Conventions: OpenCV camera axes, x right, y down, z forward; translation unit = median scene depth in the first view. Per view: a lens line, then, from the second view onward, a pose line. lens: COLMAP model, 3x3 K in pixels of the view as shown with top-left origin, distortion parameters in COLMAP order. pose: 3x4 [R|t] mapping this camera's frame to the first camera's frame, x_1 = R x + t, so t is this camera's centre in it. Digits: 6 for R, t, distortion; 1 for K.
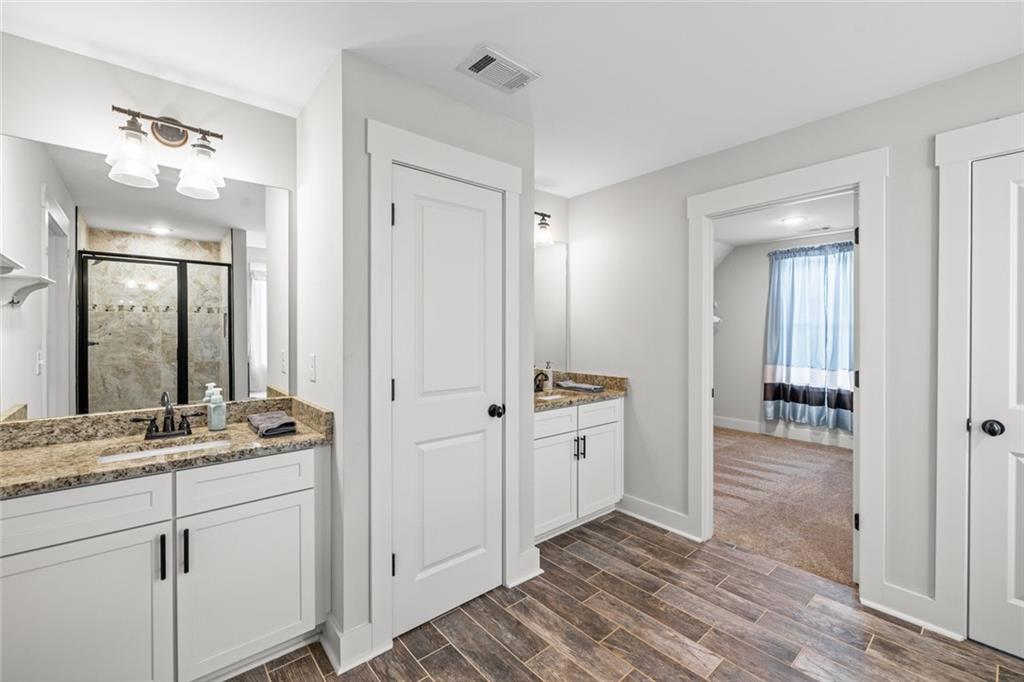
lens RADIAL K [[431.1, 0, 519.4], [0, 431.1, 333.3], [0, 0, 1]] dist [0.000518, -0.000086]
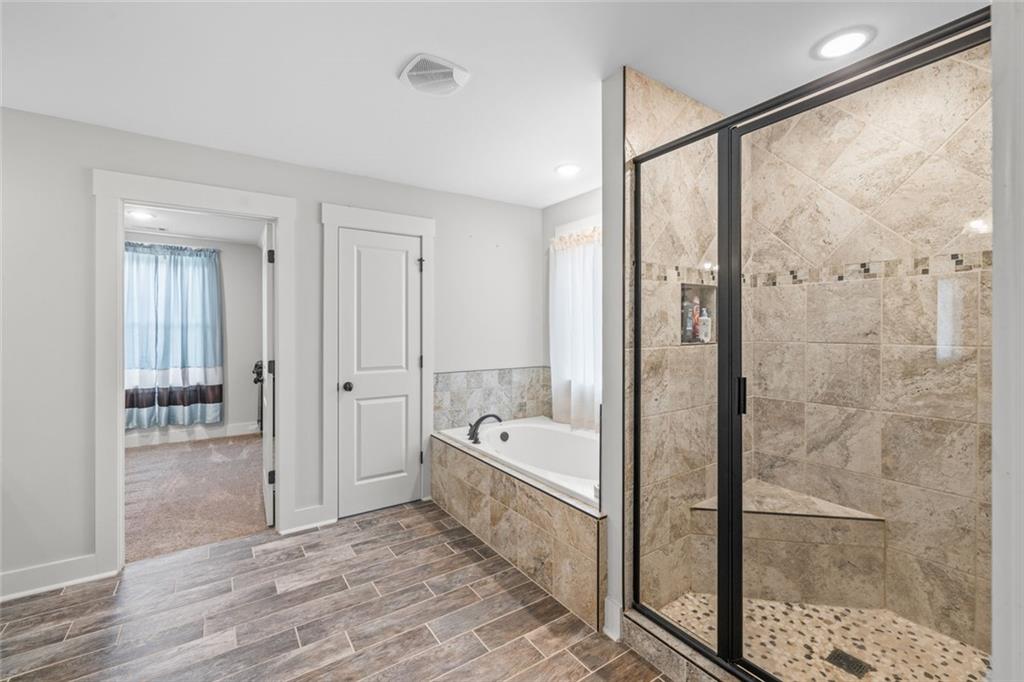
lens RADIAL K [[431.1, 0, 517.5], [0, 431.1, 333.6], [0, 0, 1]] dist [0.000518, -0.000086]
pose [[0.108201, -0.009502, 0.994084, -0.394703], [0.009109, 0.999922, 0.008566, 0.001077], [-0.994087, 0.008129, 0.108279, 0.114149]]
